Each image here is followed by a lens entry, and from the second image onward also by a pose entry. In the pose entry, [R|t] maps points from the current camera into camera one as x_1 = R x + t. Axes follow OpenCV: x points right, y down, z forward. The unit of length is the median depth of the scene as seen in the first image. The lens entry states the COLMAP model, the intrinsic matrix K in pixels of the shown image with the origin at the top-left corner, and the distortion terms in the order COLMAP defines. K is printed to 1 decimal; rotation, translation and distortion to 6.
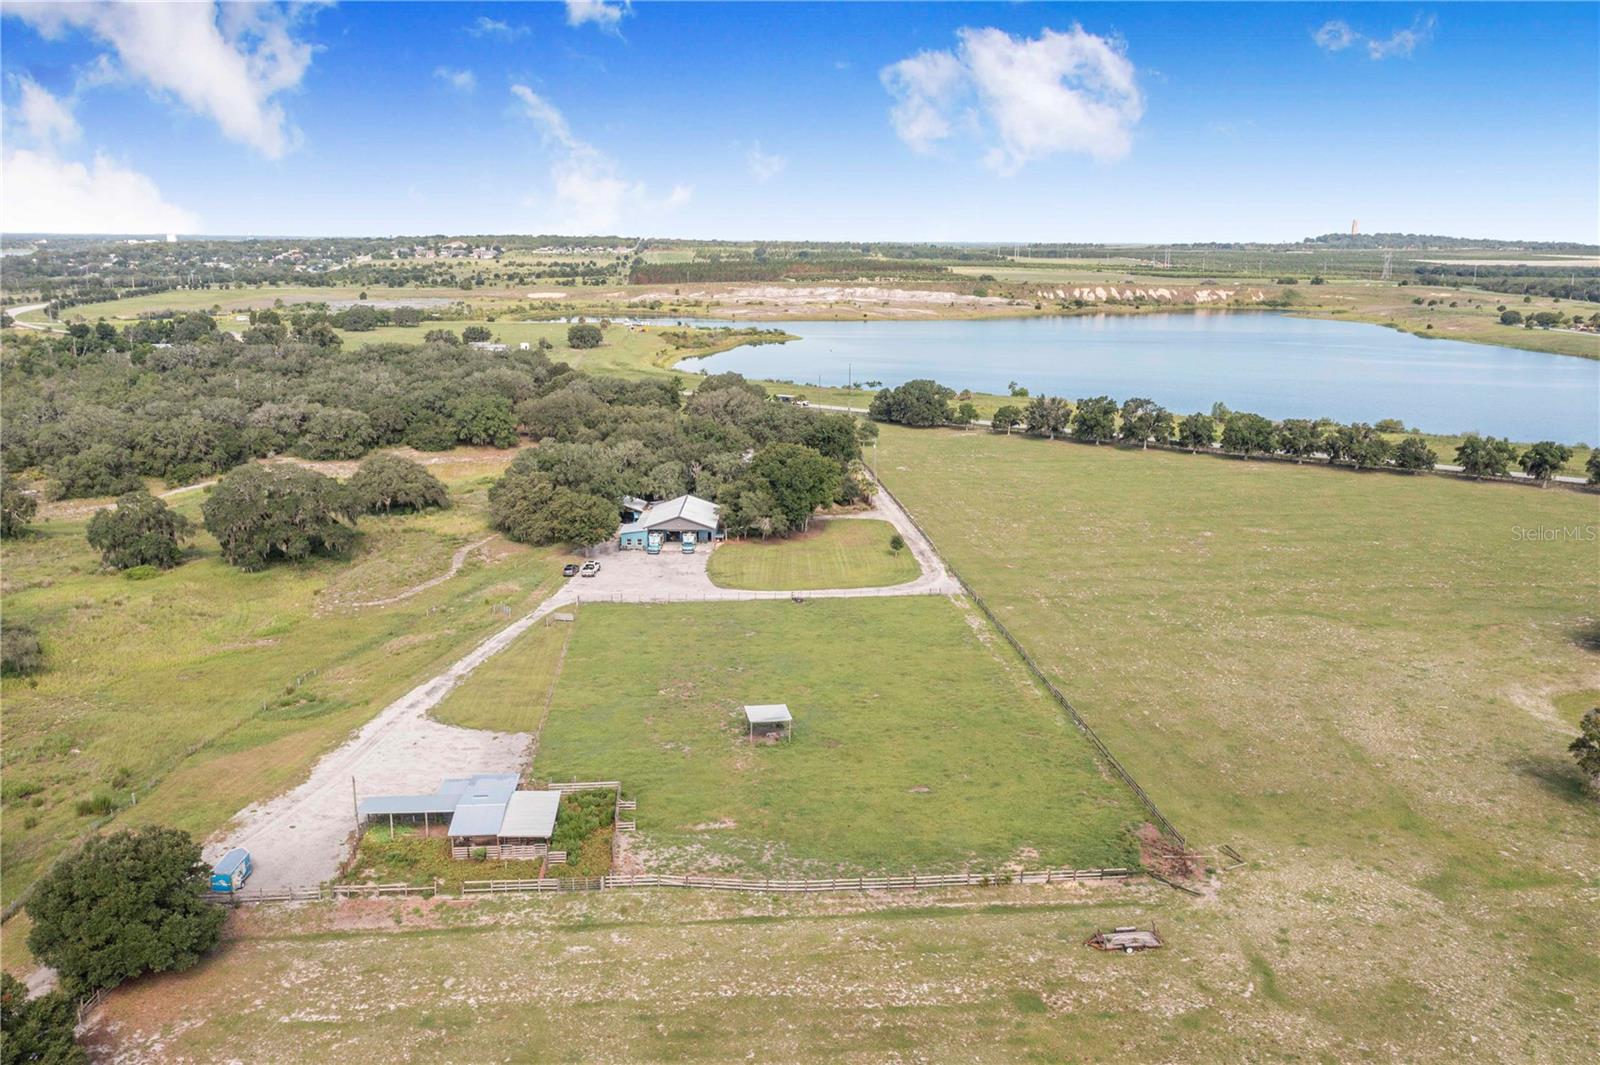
lens RADIAL K [[1220.0, 0, 800.0], [0, 1220.0, 532.5], [0, 0, 1]] dist [0.000770, 0.003326]
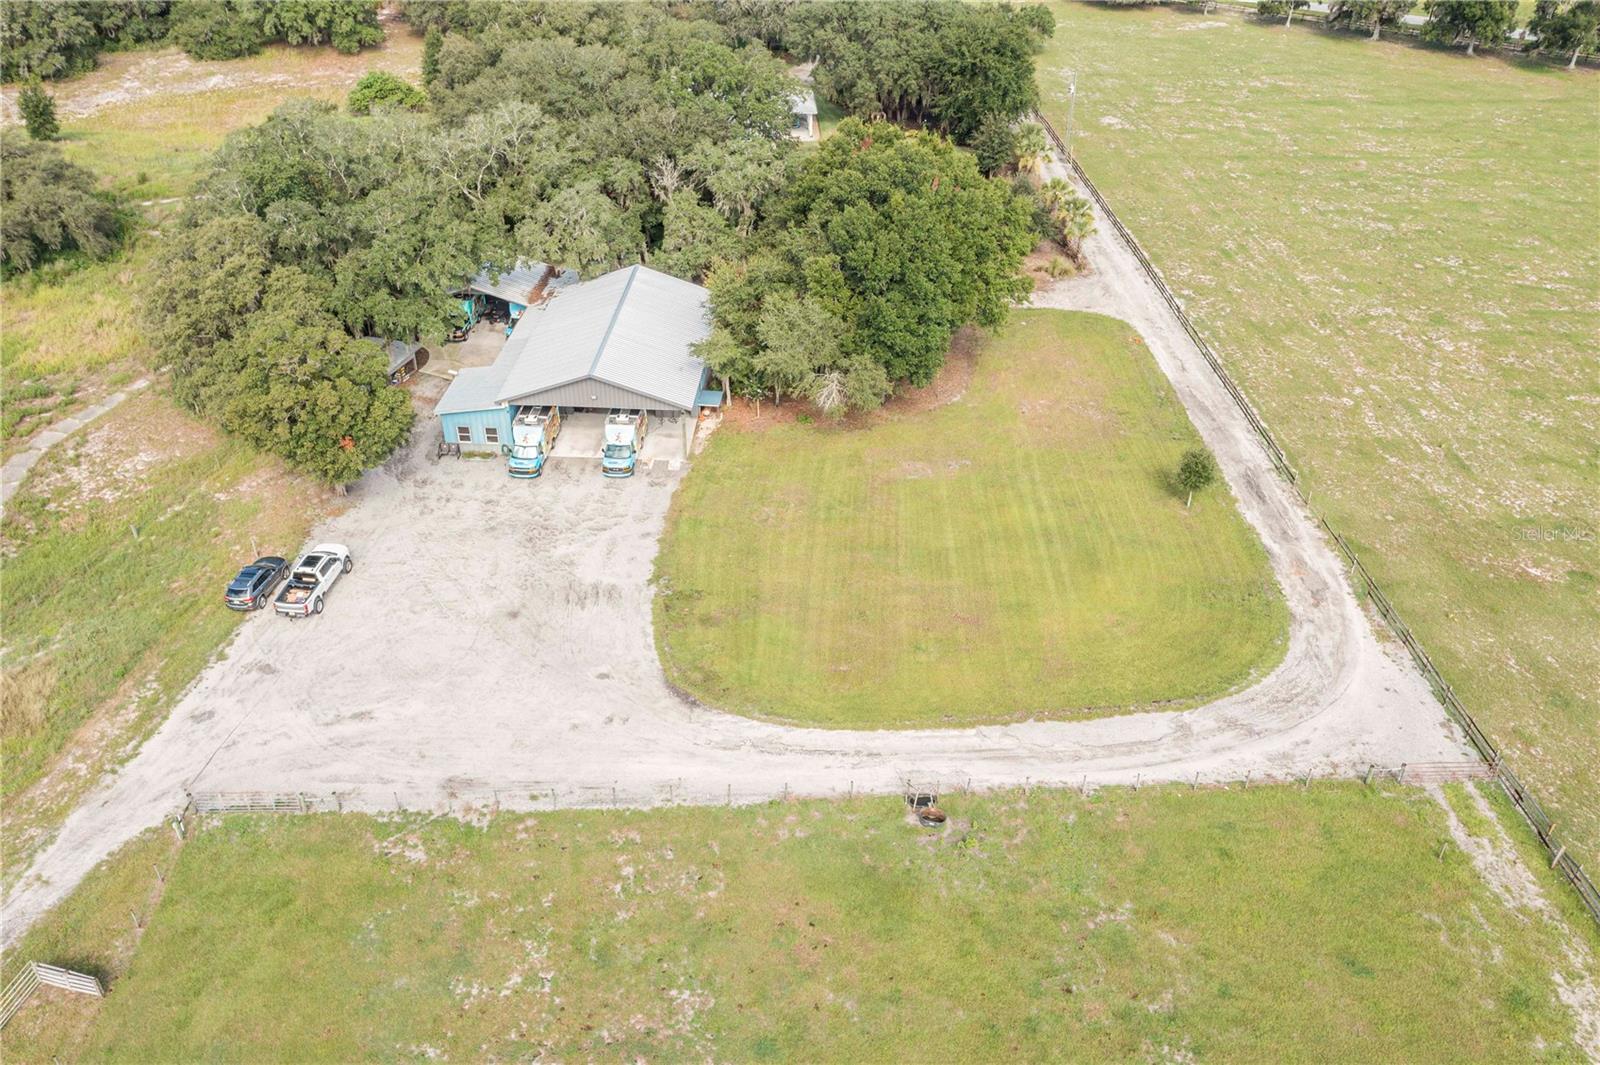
lens RADIAL K [[1276.1, 0, 800.0], [0, 1276.1, 532.5], [0, 0, 1]] dist [0.000780, 0.002843]
pose [[0.998297, 0.030566, -0.049689, -0.003371], [-0.011830, 0.940124, 0.340627, -0.019775], [0.057126, -0.339459, 0.938884, 0.126326]]
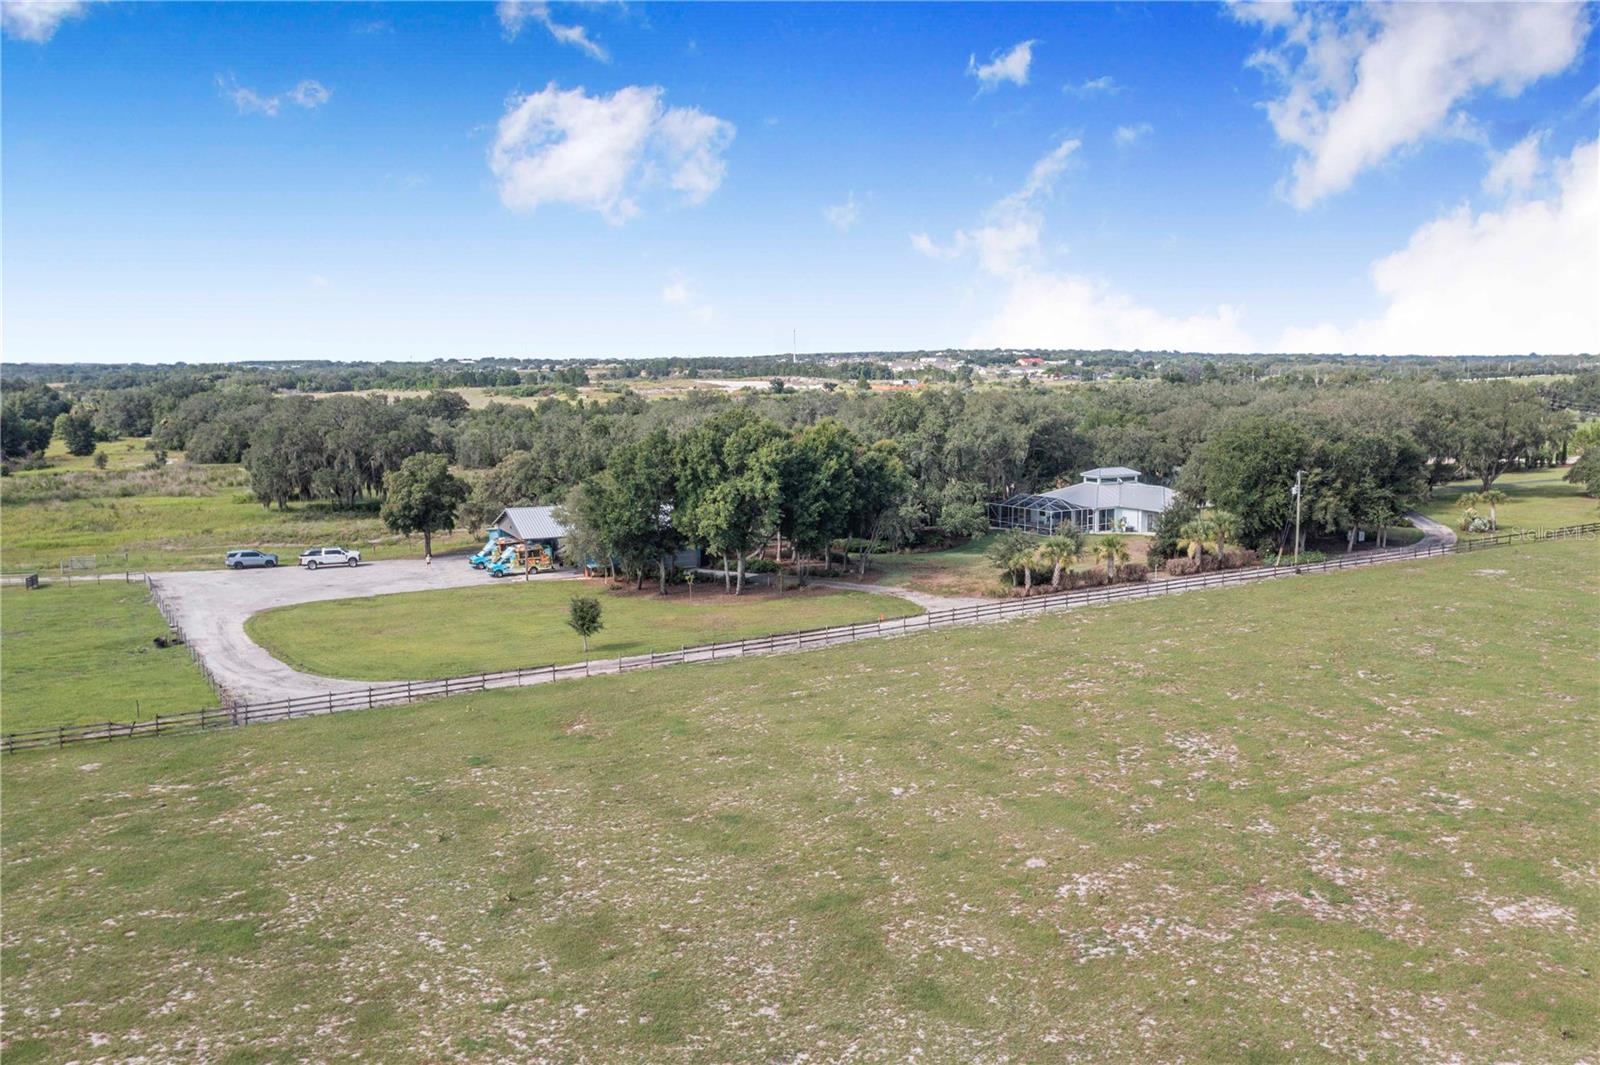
lens RADIAL K [[1276.1, 0, 800.0], [0, 1276.1, 532.5], [0, 0, 1]] dist [0.000780, 0.002843]
pose [[0.438735, 0.106872, -0.892239, 0.098156], [-0.195421, 0.980487, 0.021349, -0.008619], [0.877110, 0.164995, 0.451059, 0.170544]]
